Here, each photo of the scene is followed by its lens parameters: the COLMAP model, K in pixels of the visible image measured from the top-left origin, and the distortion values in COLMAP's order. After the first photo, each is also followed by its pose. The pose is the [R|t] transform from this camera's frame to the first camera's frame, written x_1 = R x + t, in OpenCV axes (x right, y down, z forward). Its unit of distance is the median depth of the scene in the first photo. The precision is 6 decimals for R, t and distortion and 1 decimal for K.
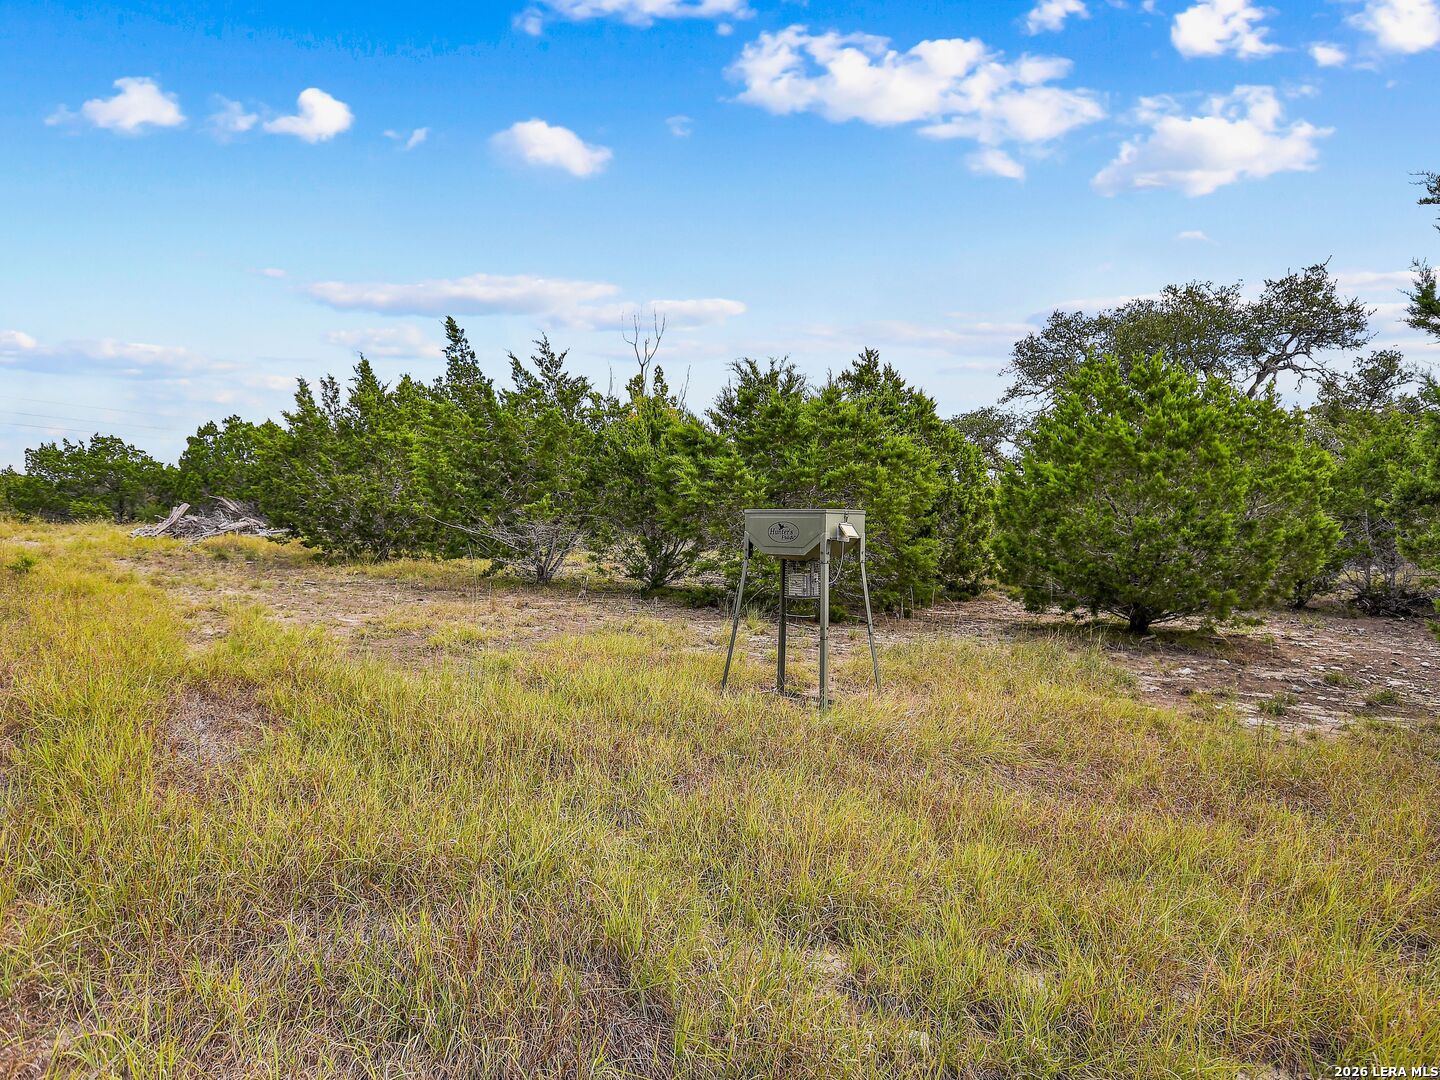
lens RADIAL K [[783.8, 0, 720.0], [0, 783.8, 540.0], [0, 0, 1]] dist [0.001529, 0.000228]
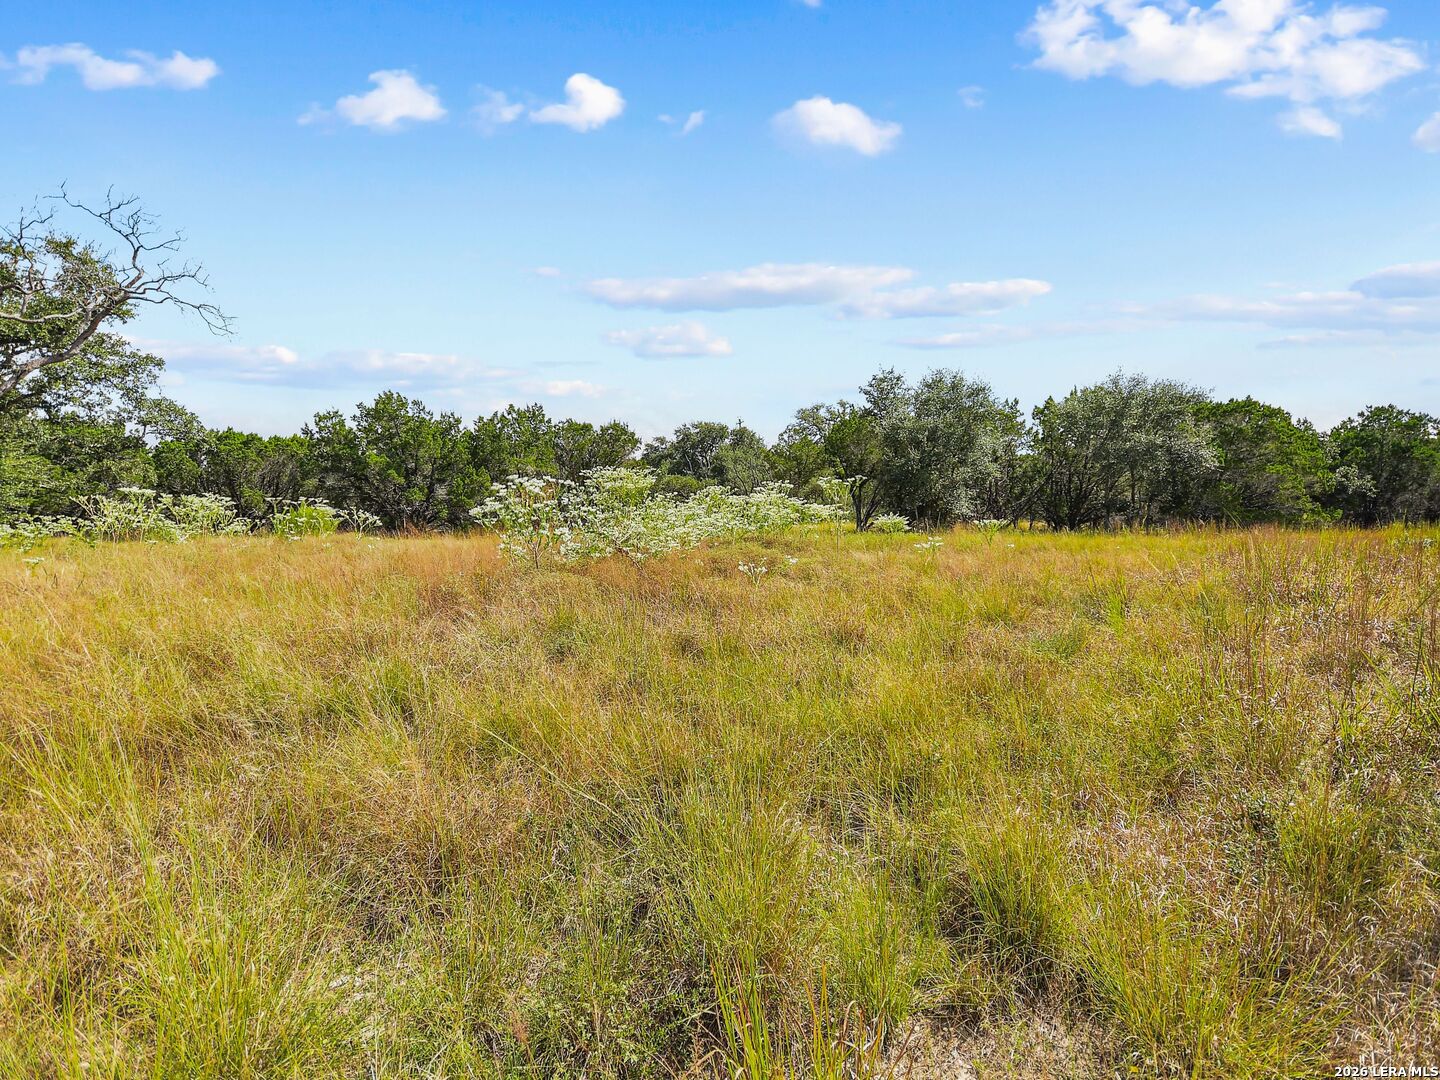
lens RADIAL K [[783.8, 0, 720.0], [0, 783.8, 540.0], [0, 0, 1]] dist [0.001529, 0.000228]
pose [[0.999059, -0.043336, 0.001730, -0.378095], [0.043334, 0.999060, 0.001086, -0.011431], [-0.001776, -0.001010, 0.999998, 0.059814]]
